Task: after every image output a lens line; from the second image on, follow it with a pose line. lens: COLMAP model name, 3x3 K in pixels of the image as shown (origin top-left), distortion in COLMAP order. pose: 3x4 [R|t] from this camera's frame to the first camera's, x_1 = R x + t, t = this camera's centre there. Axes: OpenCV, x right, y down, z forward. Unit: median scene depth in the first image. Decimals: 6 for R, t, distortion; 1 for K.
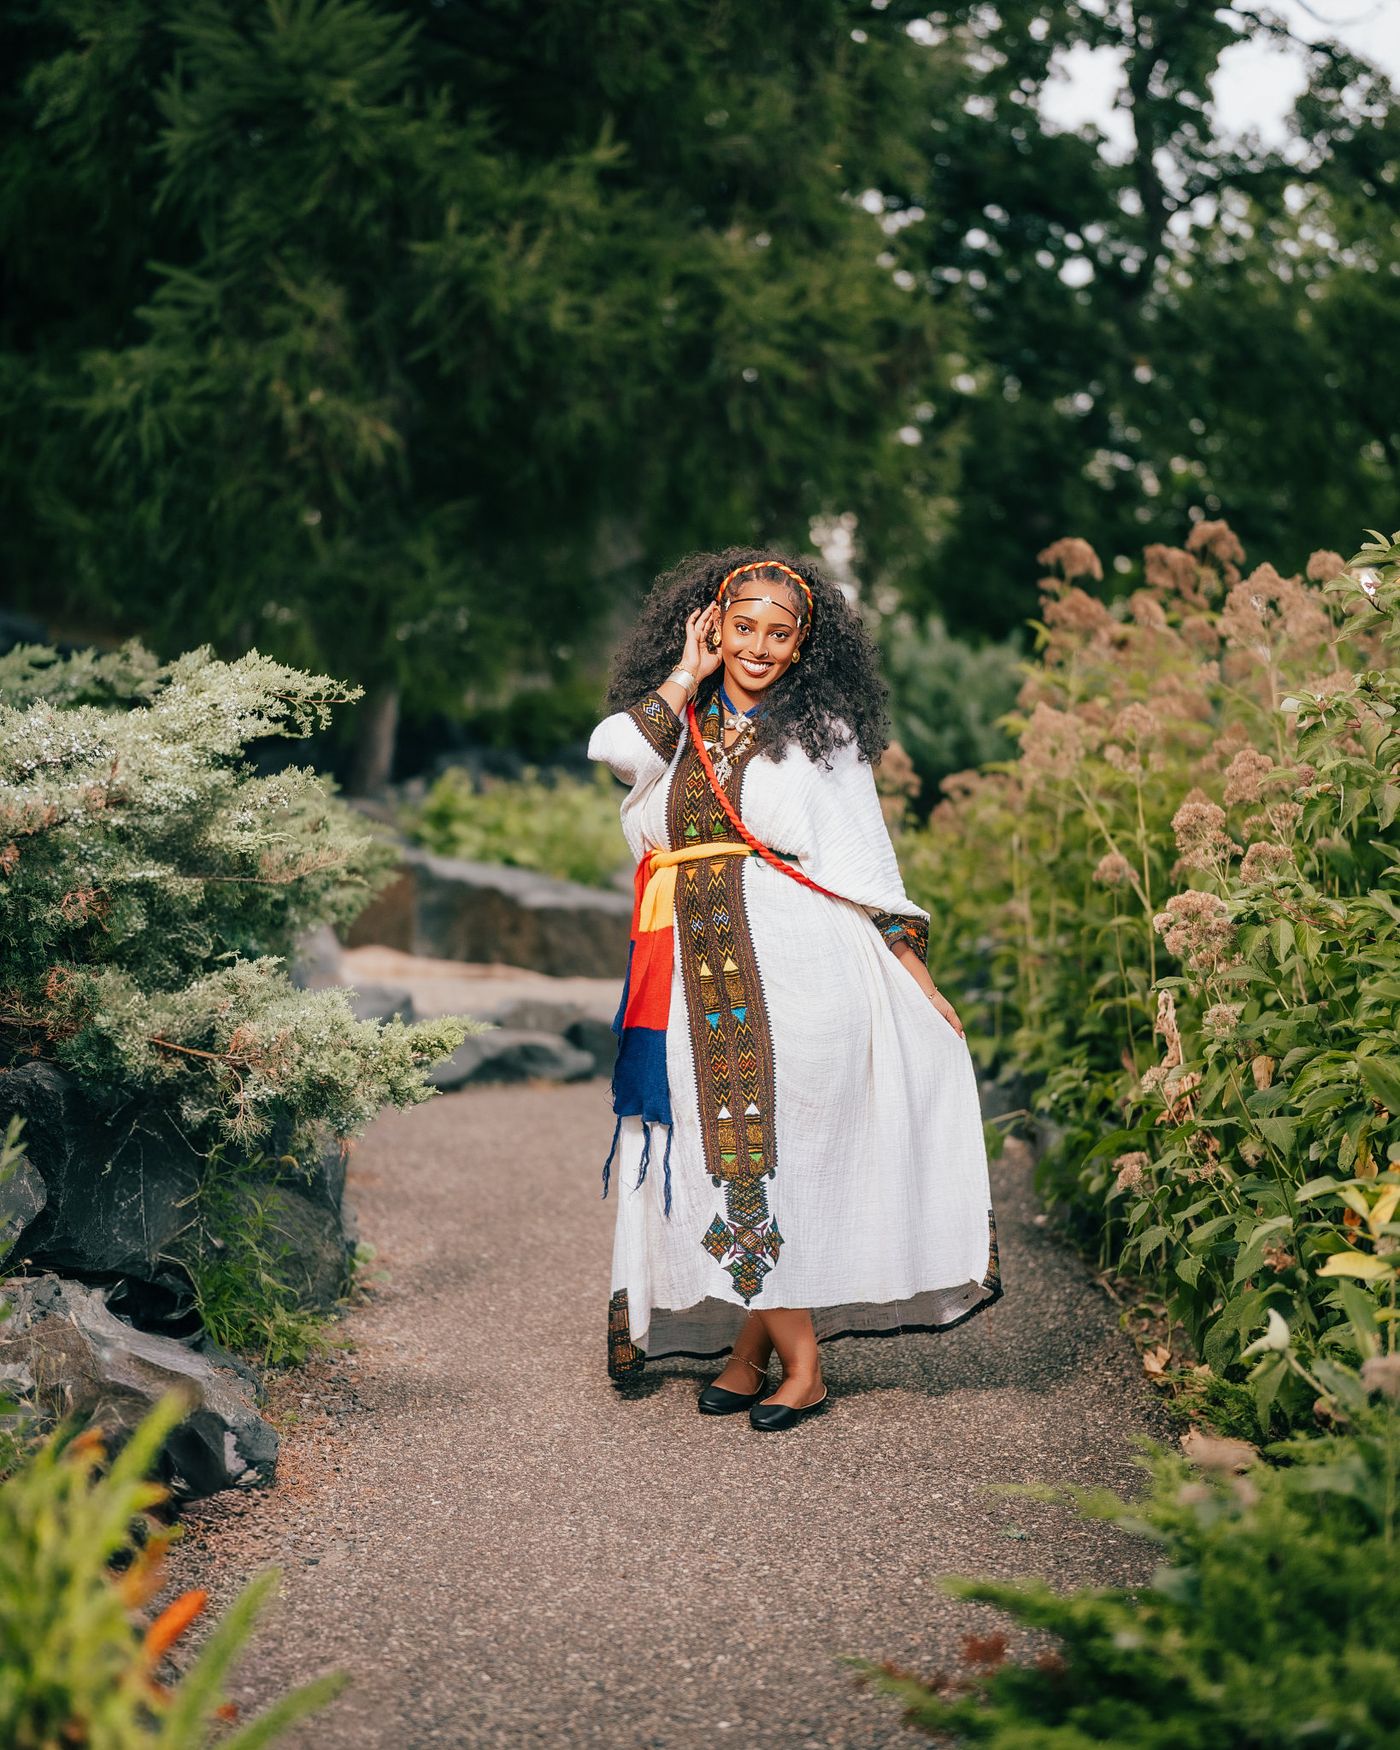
lens RADIAL K [[3092.3, 0, 700.0], [0, 3092.3, 649.7], [0, 0, 1]] dist [-0.182107, 1.166838]
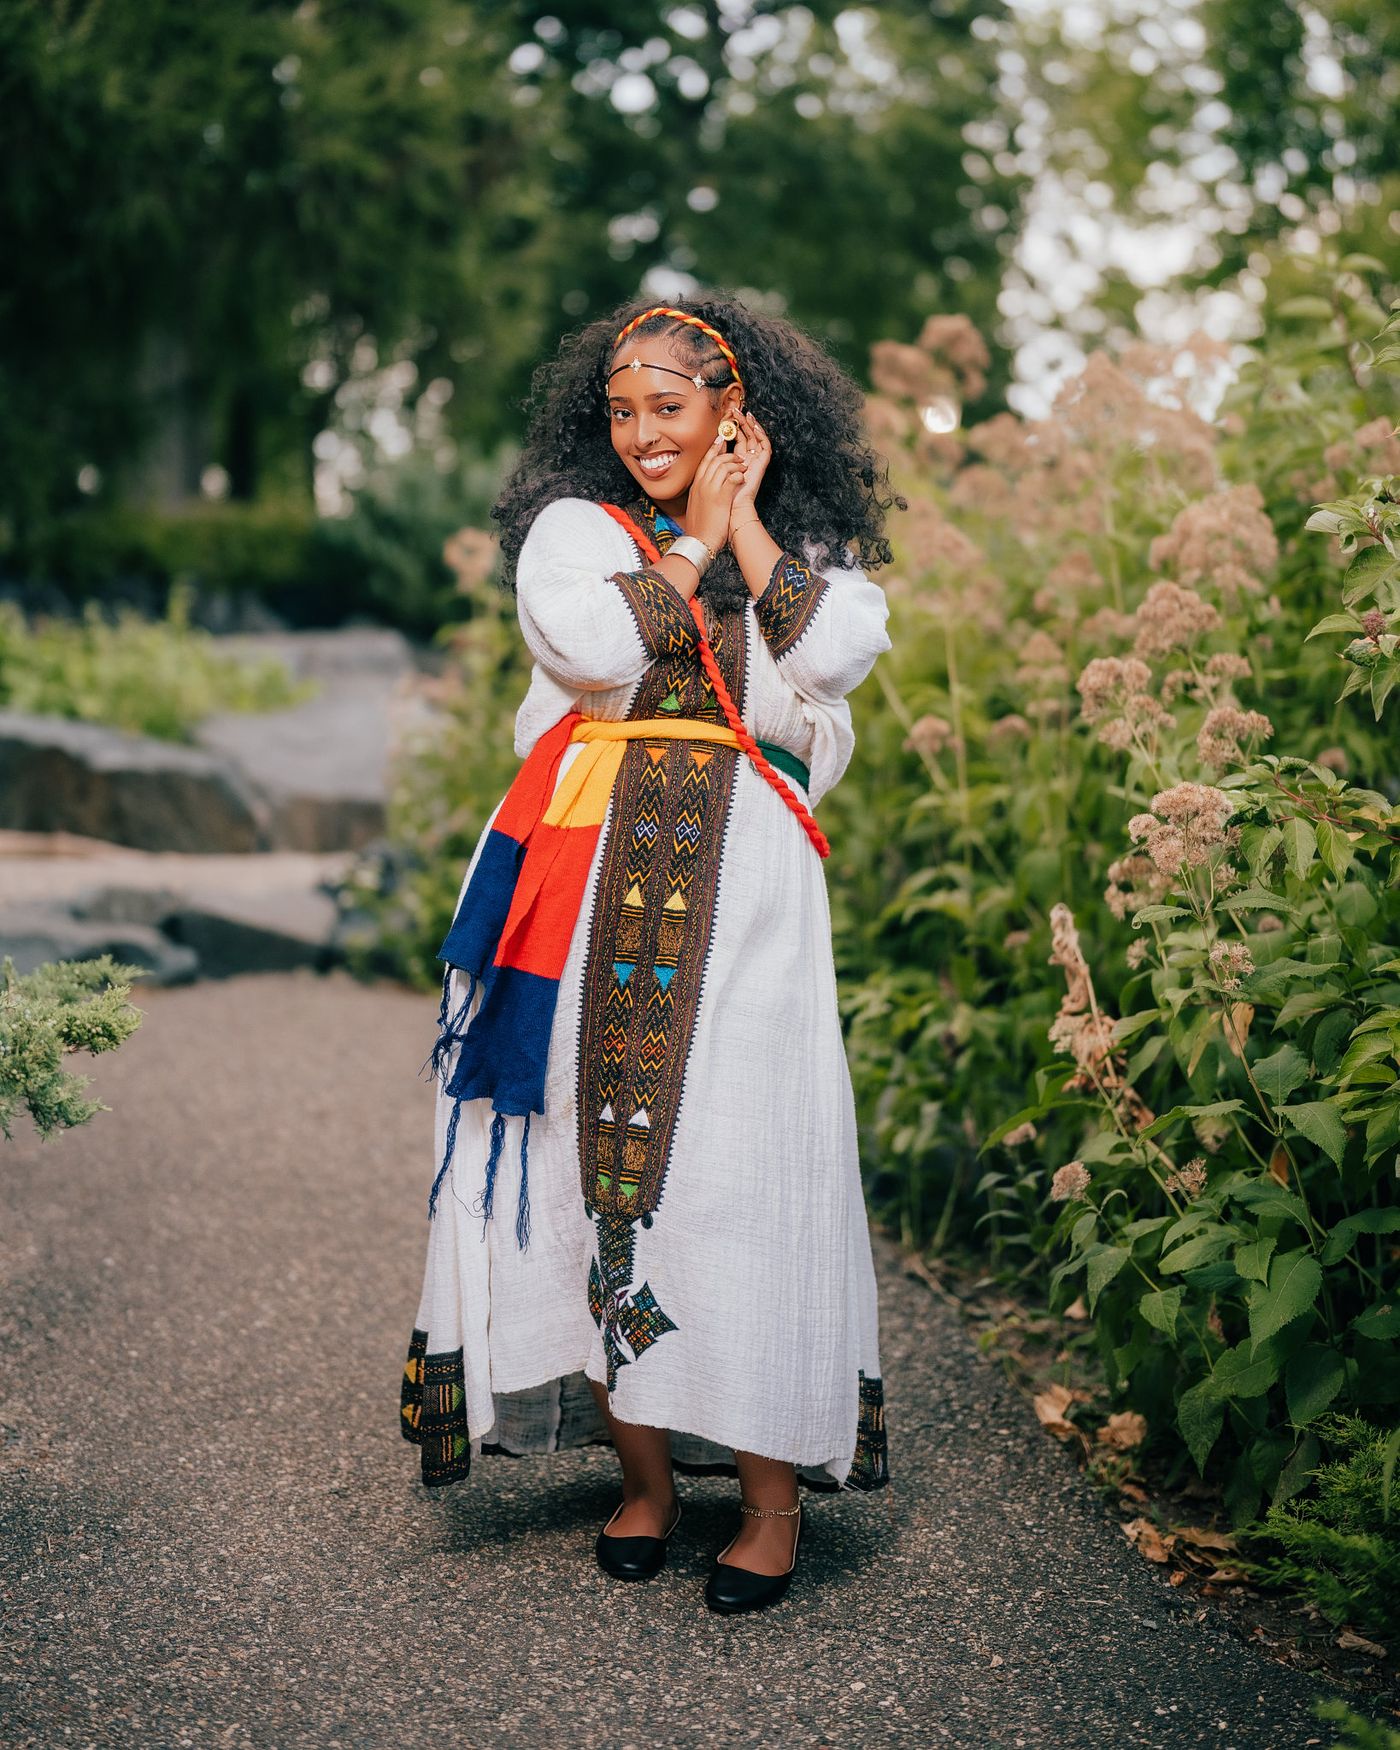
lens RADIAL K [[3092.3, 0, 700.0], [0, 3092.3, 649.7], [0, 0, 1]] dist [-0.182107, 1.166838]
pose [[0.987709, 0.000733, 0.156304, -0.030253], [-0.008831, 0.998653, 0.051121, 0.007406], [-0.156056, -0.051873, 0.986385, 0.172088]]
